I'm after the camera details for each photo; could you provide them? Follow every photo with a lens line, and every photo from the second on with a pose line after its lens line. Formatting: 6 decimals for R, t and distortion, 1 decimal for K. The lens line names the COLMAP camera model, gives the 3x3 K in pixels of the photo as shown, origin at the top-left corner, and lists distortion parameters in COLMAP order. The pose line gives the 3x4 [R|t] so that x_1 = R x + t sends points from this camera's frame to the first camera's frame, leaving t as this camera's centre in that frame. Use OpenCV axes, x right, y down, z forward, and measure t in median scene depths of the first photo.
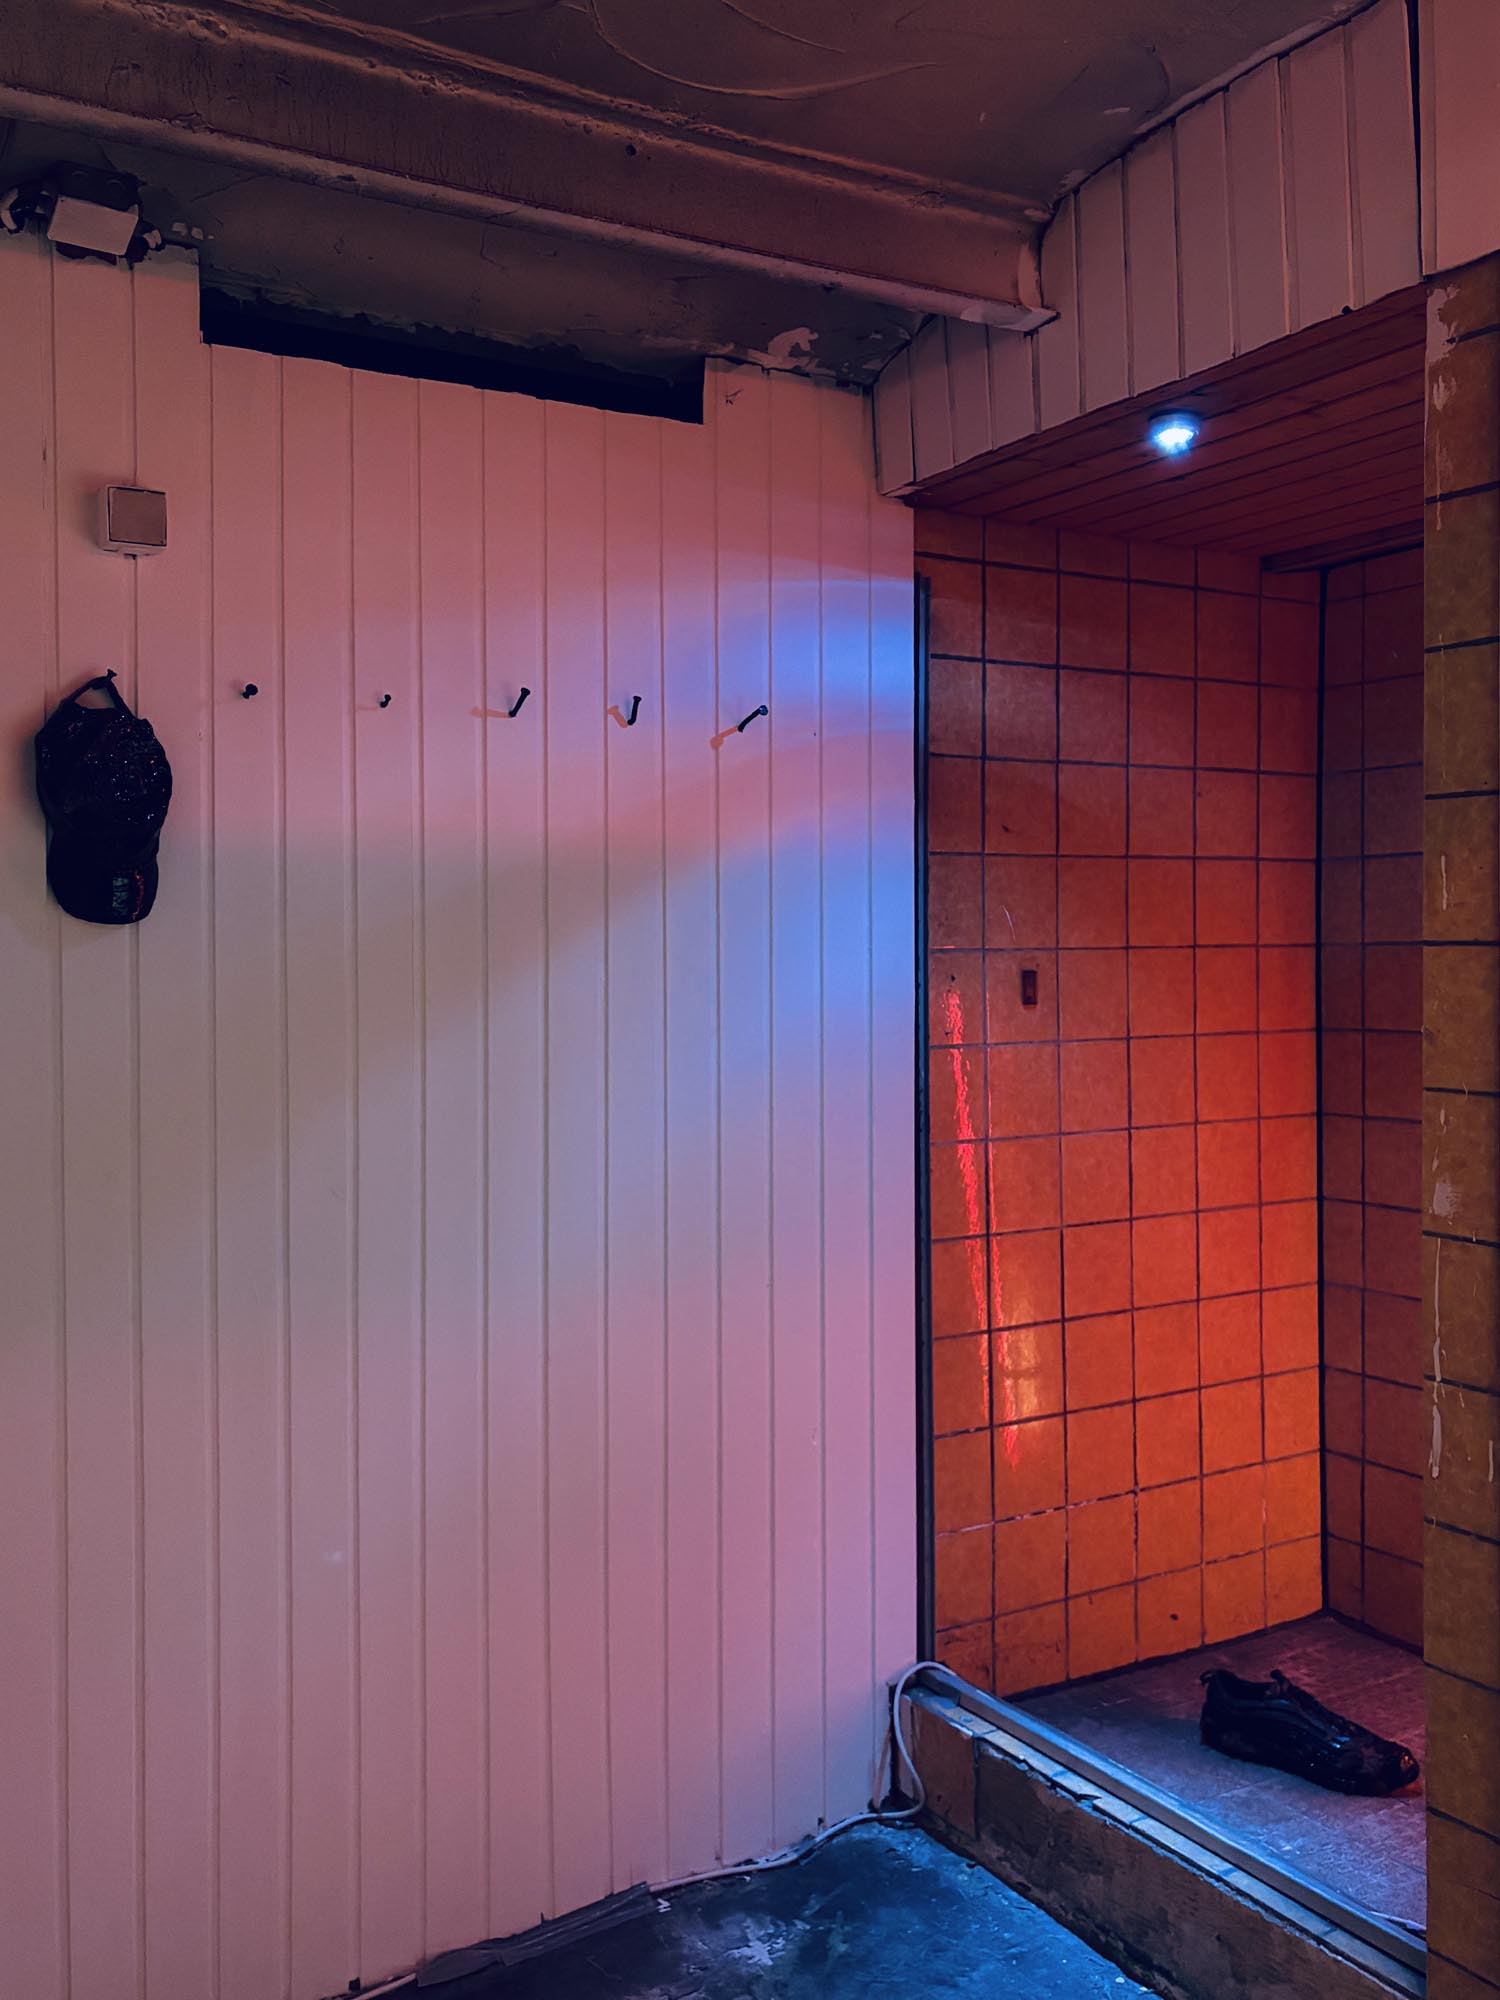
lens RADIAL K [[1790.9, 0, 752.9], [0, 1790.9, 986.8], [0, 0, 1]] dist [0.018848, -0.011767]
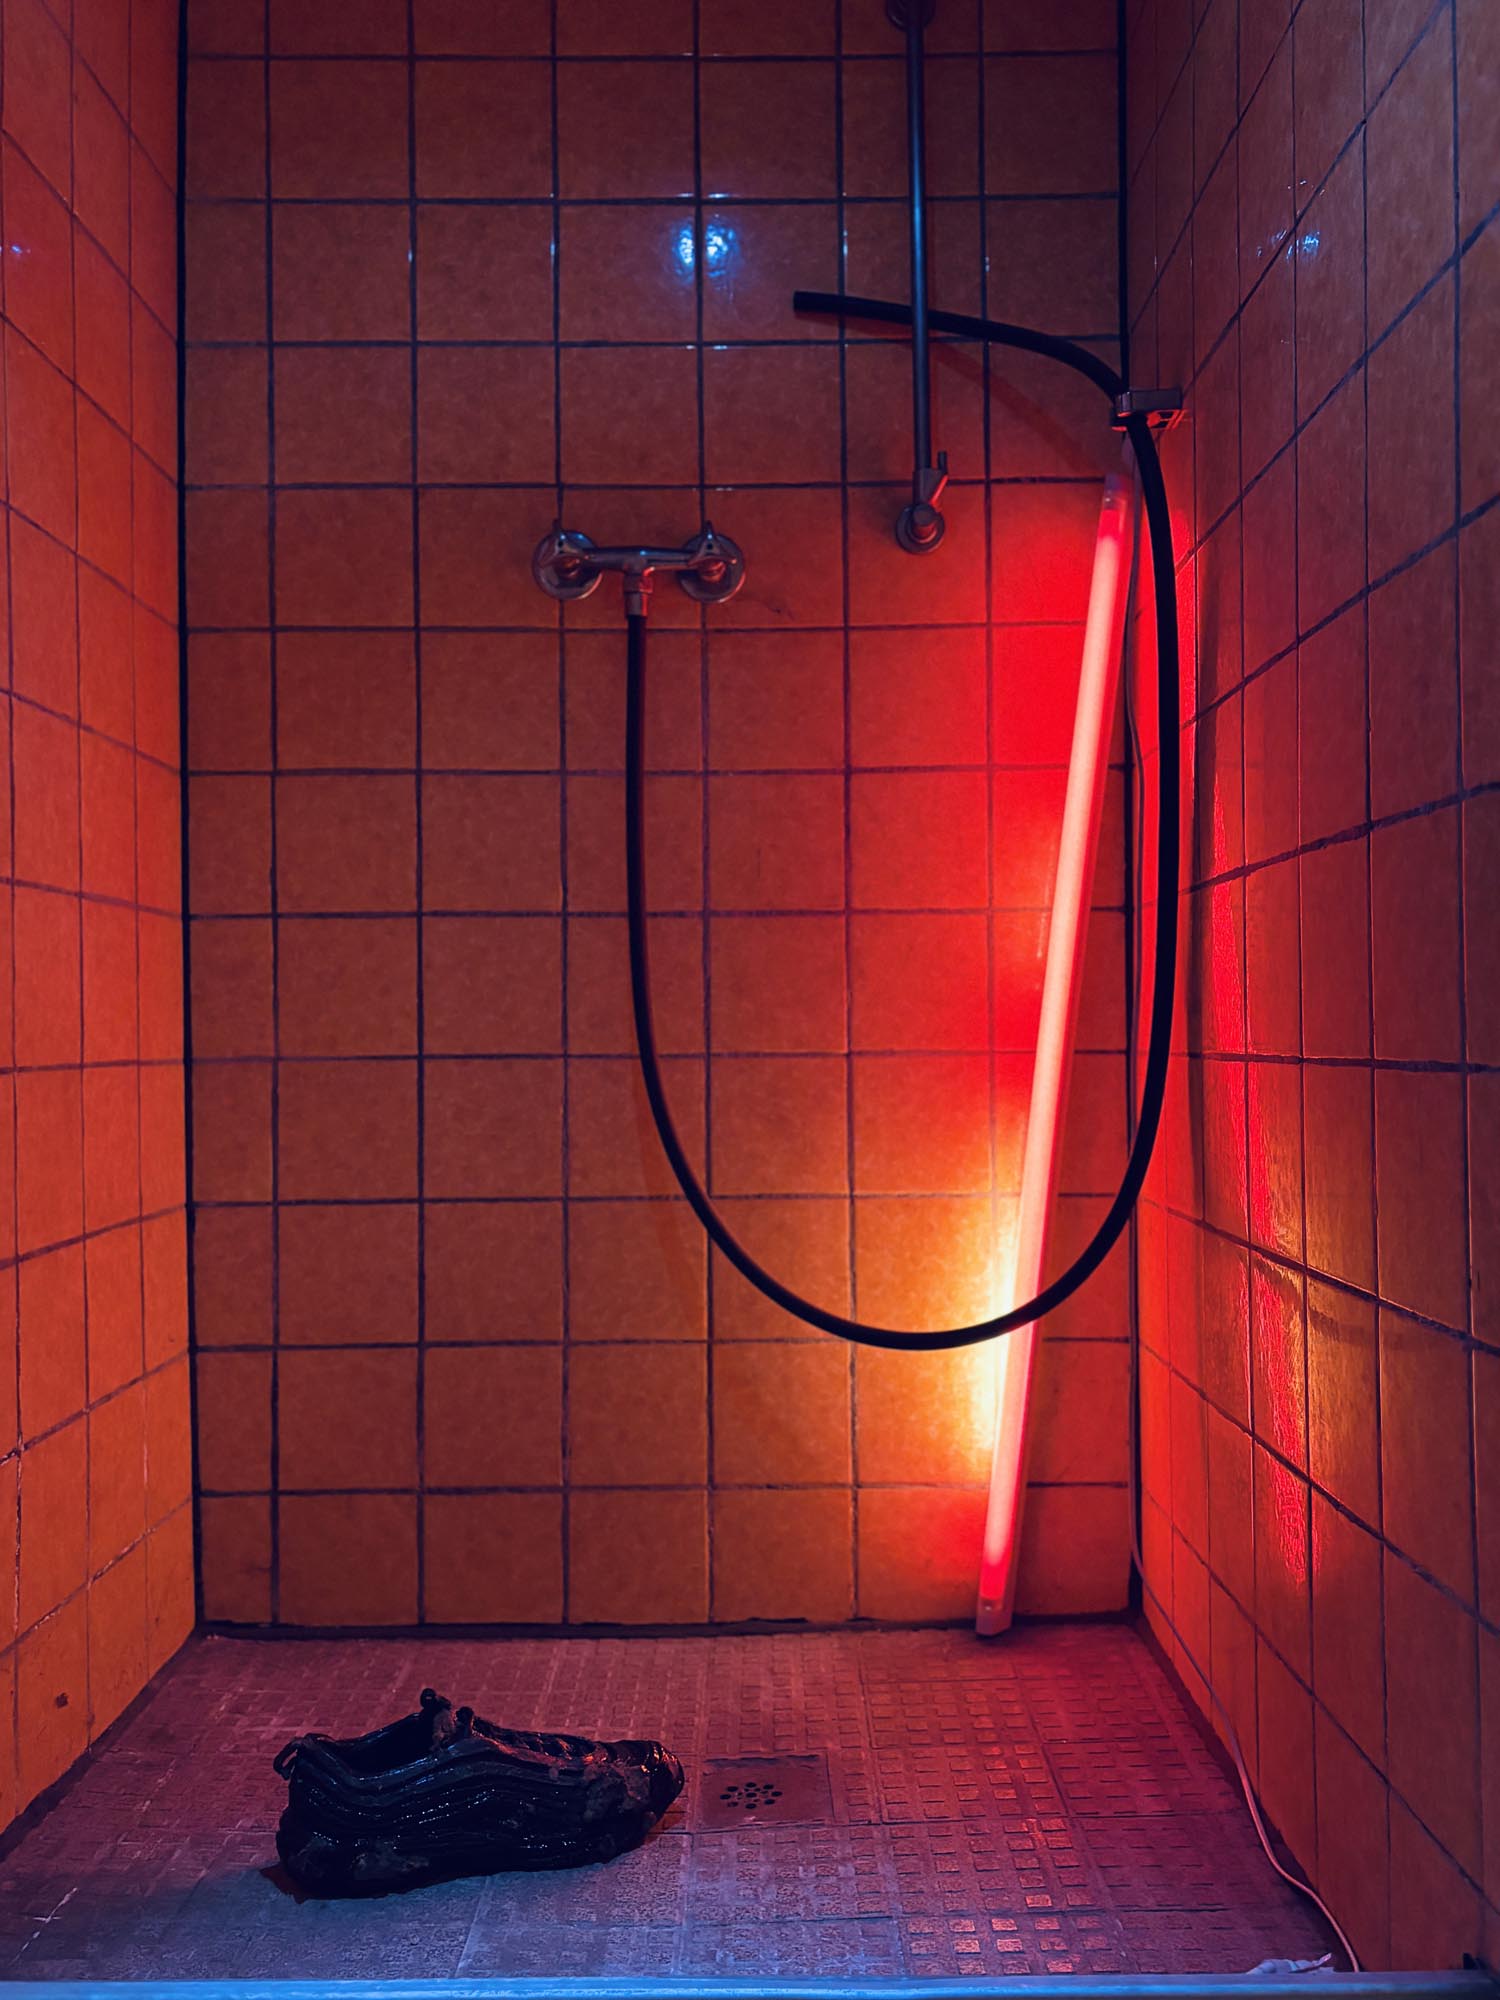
lens RADIAL K [[1790.9, 0, 755.6], [0, 1790.9, 1010.0], [0, 0, 1]] dist [0.018848, -0.011767]
pose [[0.506972, 0.022341, 0.861673, -0.094028], [0.017691, 0.999184, -0.036315, 0.176991], [-0.861781, 0.033655, 0.506163, 0.560630]]
